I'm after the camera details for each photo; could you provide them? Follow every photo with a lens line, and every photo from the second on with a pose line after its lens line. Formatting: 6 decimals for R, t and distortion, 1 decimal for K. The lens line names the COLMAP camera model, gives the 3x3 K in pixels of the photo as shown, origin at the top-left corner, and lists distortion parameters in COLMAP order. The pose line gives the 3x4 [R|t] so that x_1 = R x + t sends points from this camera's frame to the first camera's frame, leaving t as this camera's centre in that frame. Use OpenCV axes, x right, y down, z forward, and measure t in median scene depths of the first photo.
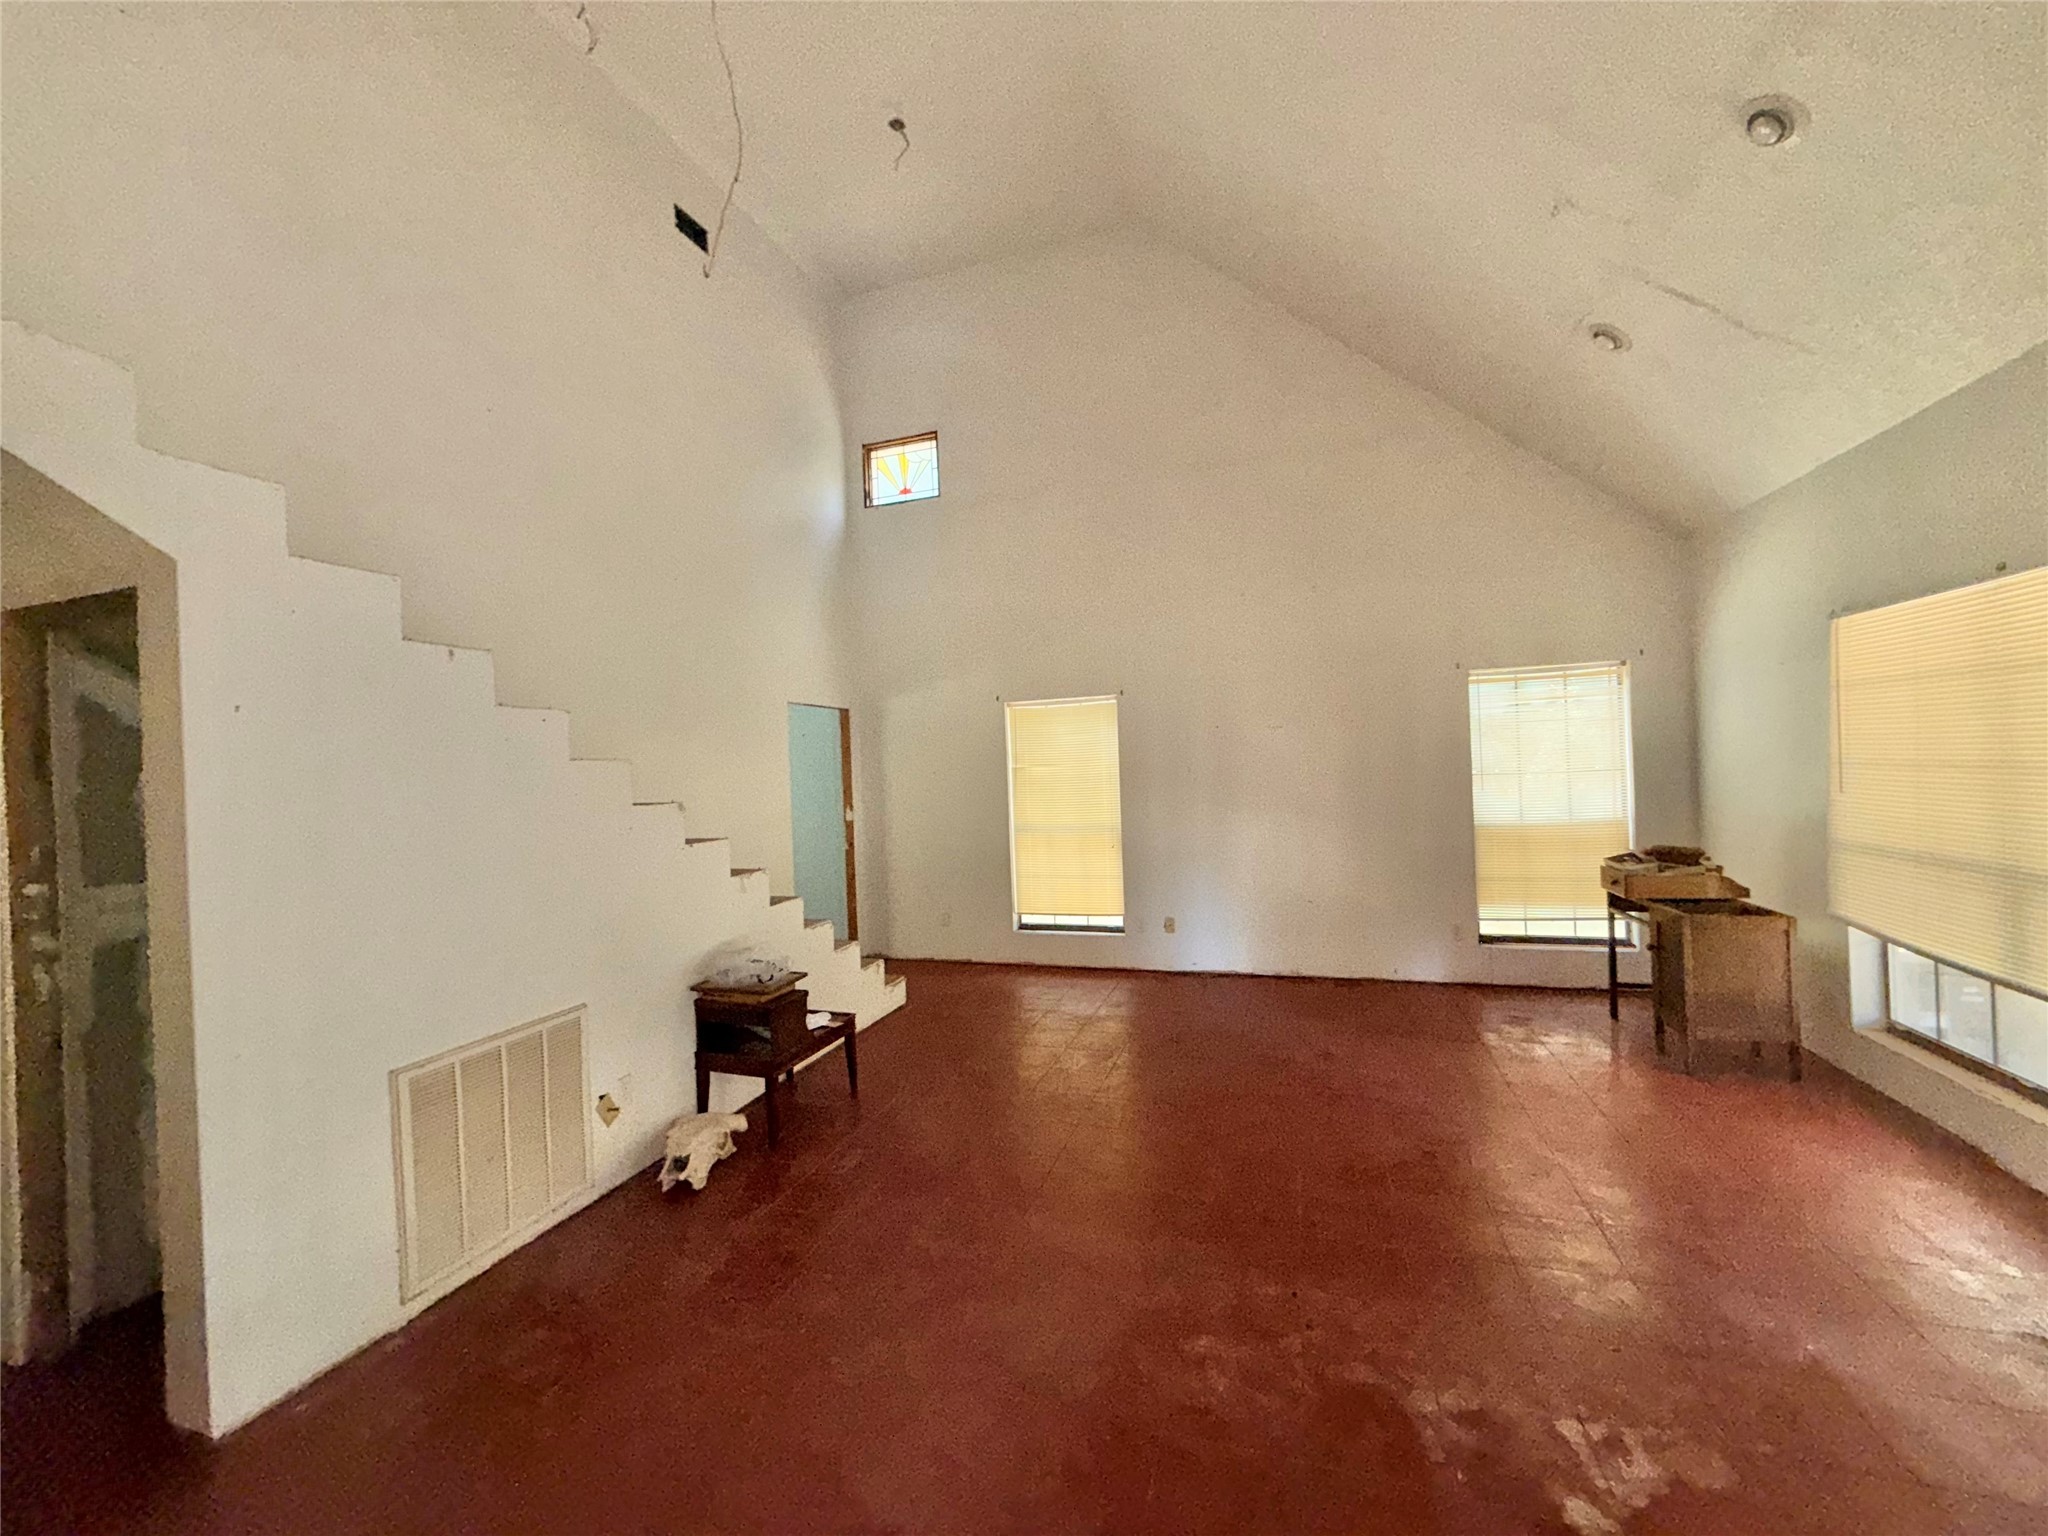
lens RADIAL K [[824.0, 0, 1012.8], [0, 824.0, 776.0], [0, 0, 1]] dist [0.002111, 0.000149]
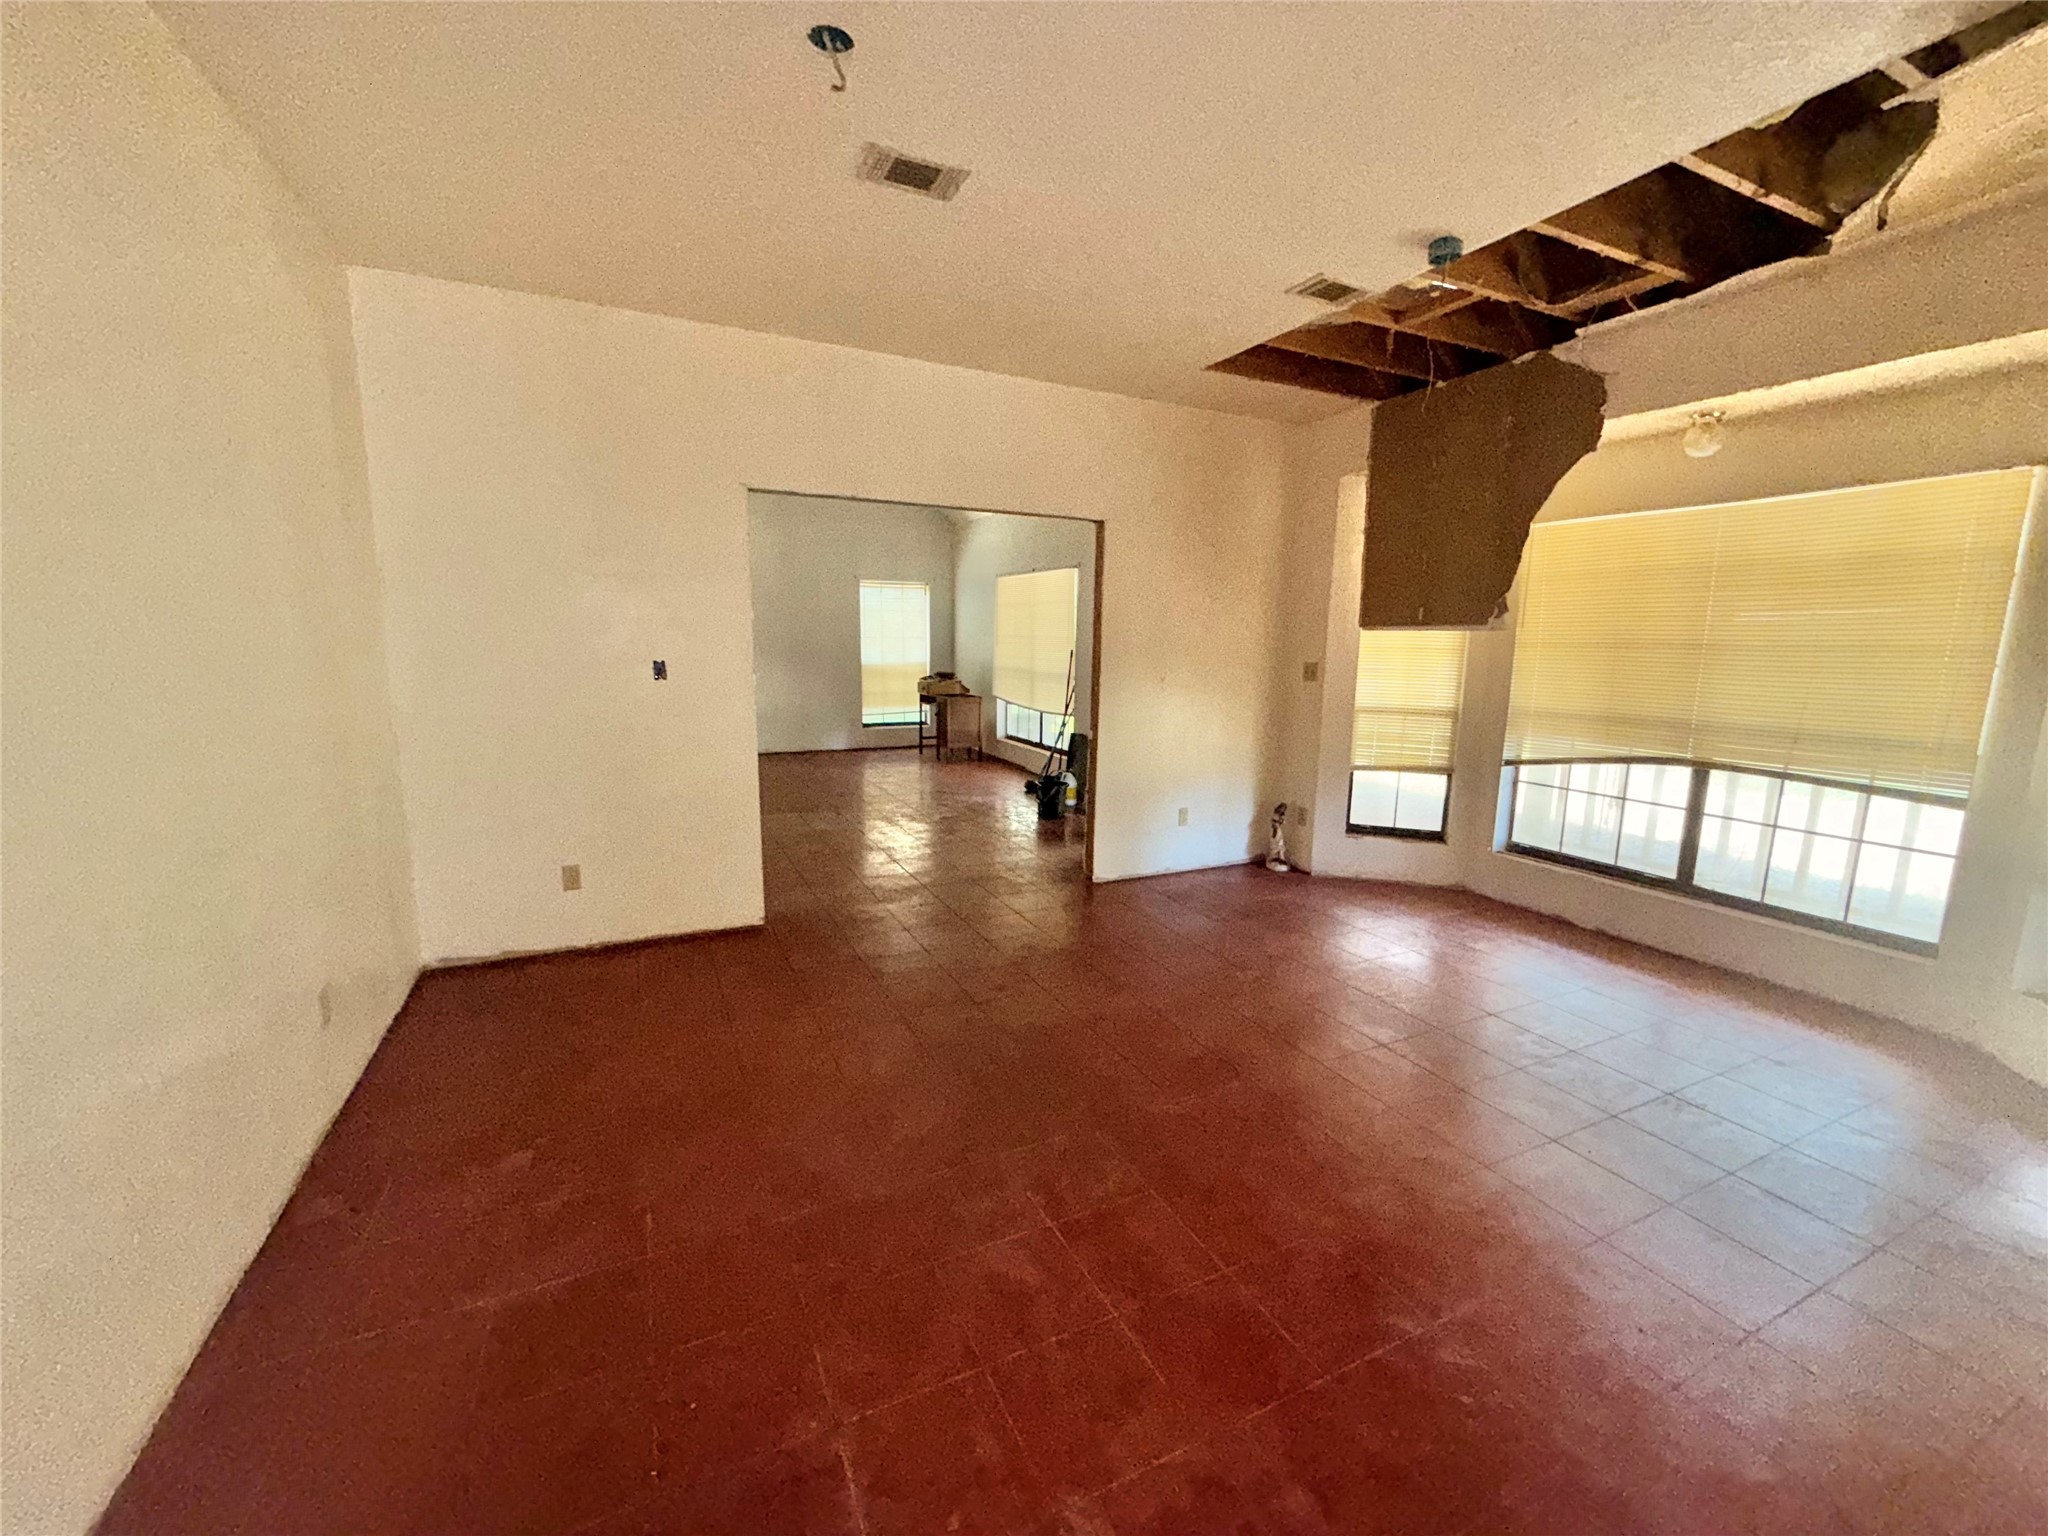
lens RADIAL K [[824.0, 0, 1028.9], [0, 824.0, 772.9], [0, 0, 1]] dist [0.002111, 0.000149]
pose [[0.712716, -0.075687, 0.697358, -0.562477], [-0.034398, 0.989194, 0.142517, 0.026909], [-0.700609, -0.125562, 0.702411, -0.698299]]
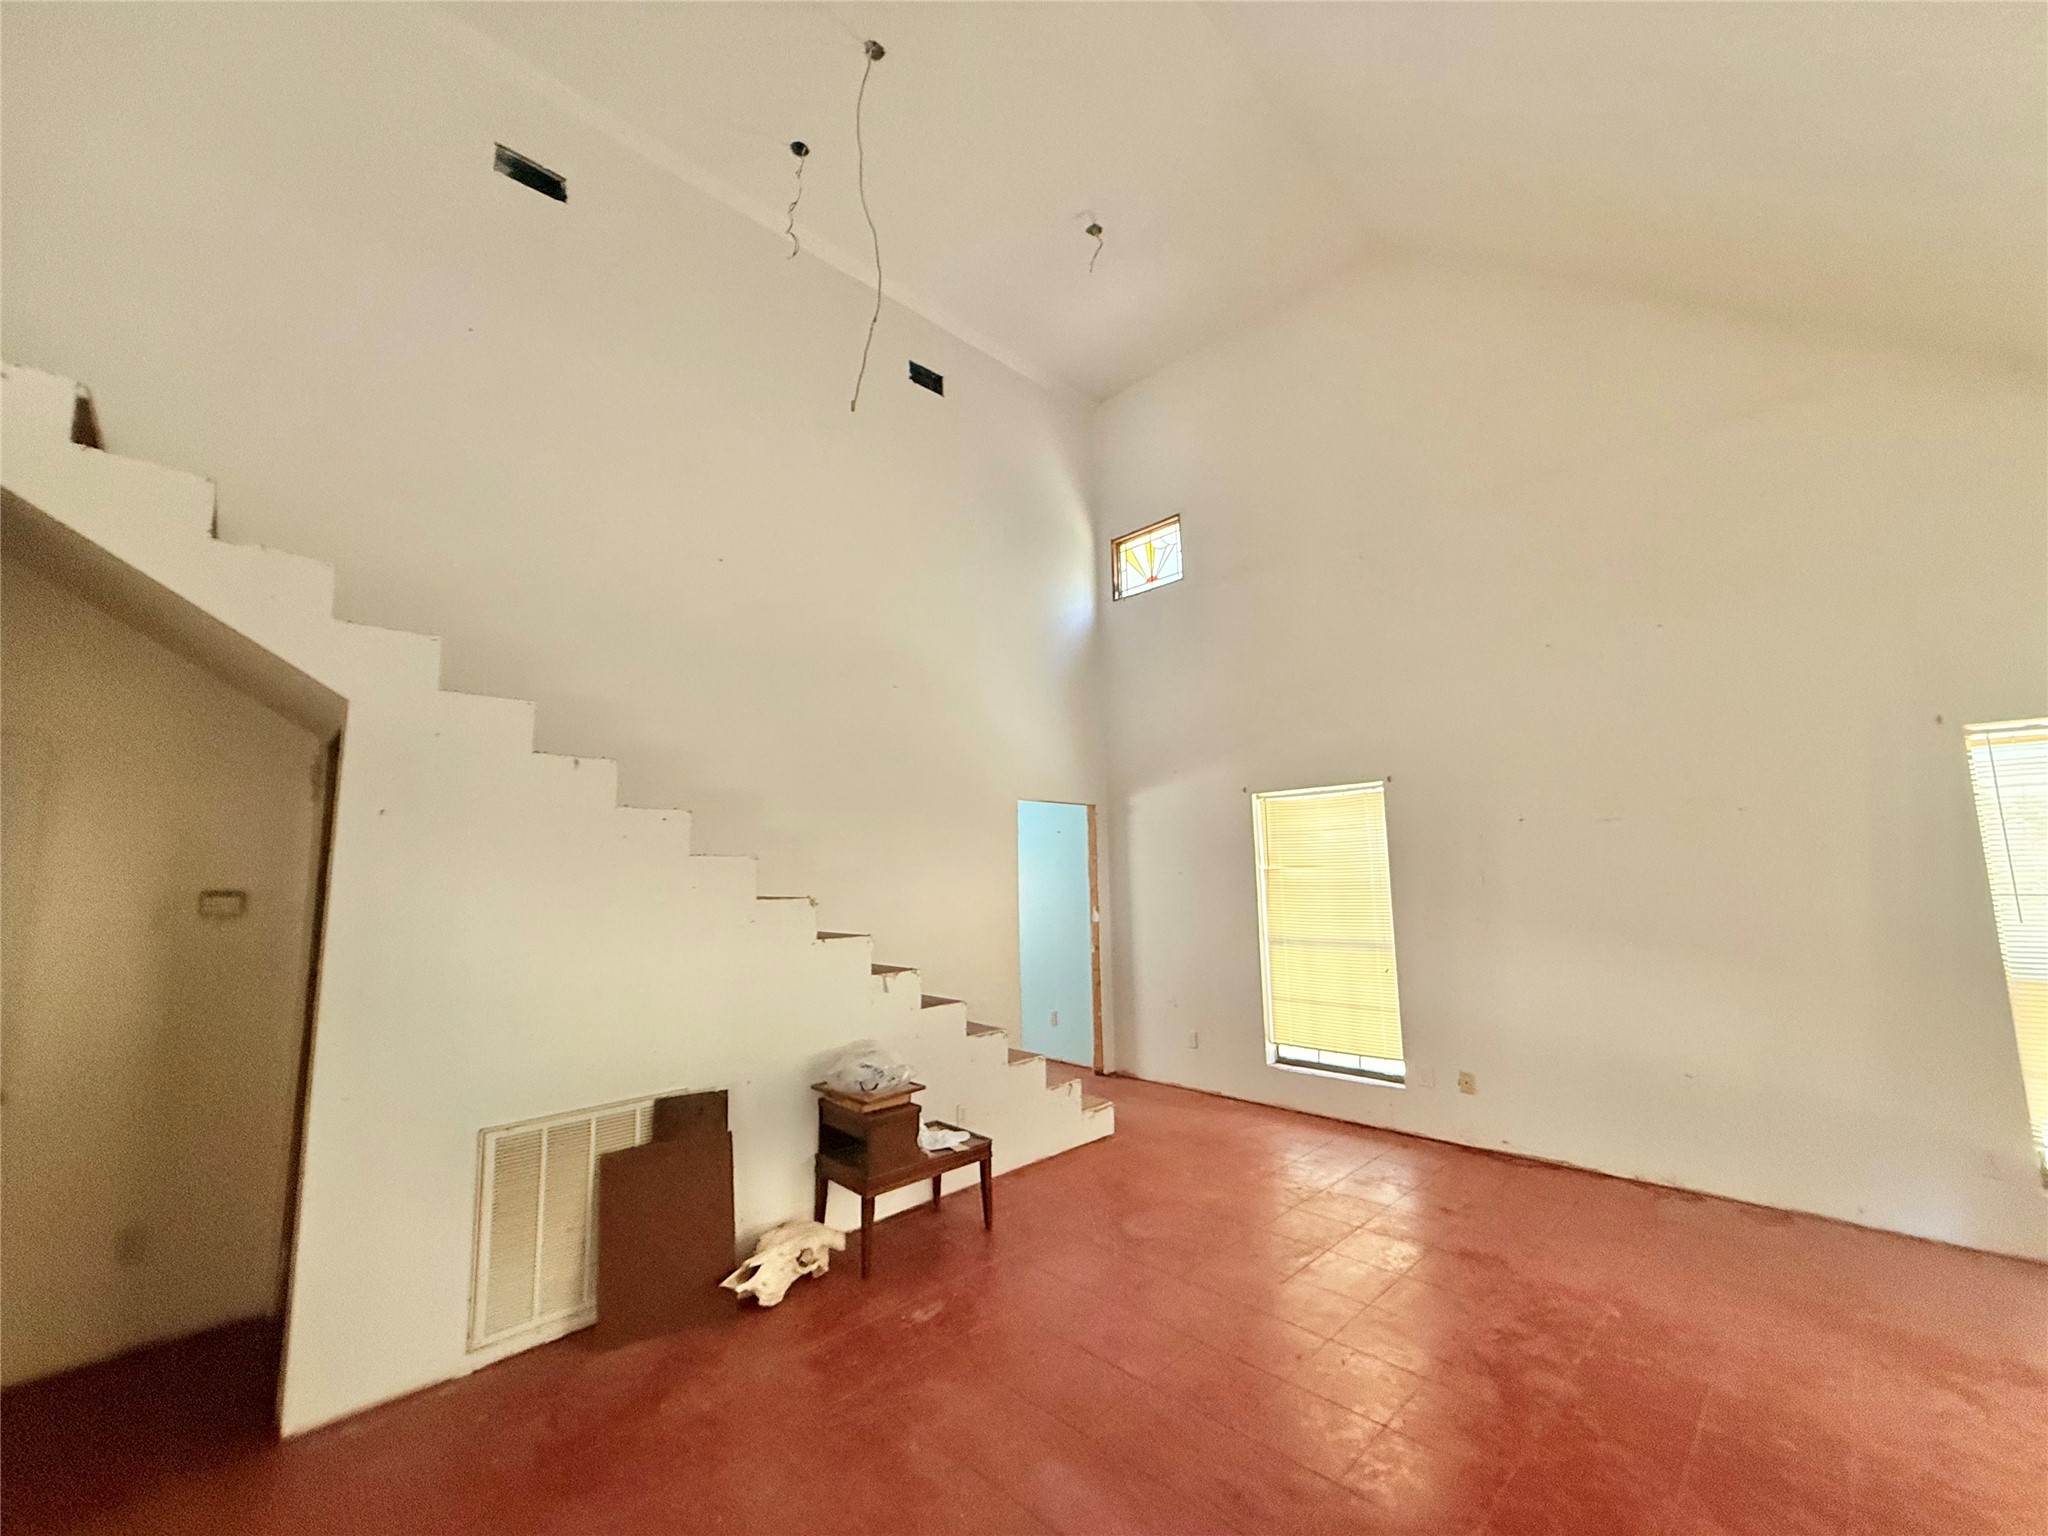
lens RADIAL K [[824.0, 0, 1024.3], [0, 824.0, 771.2], [0, 0, 1]] dist [0.002111, 0.000149]
pose [[0.890007, -0.036347, -0.454496, 0.223250], [-0.019828, 0.992789, -0.118225, -0.006129], [0.455516, 0.114233, 0.882868, 0.141105]]
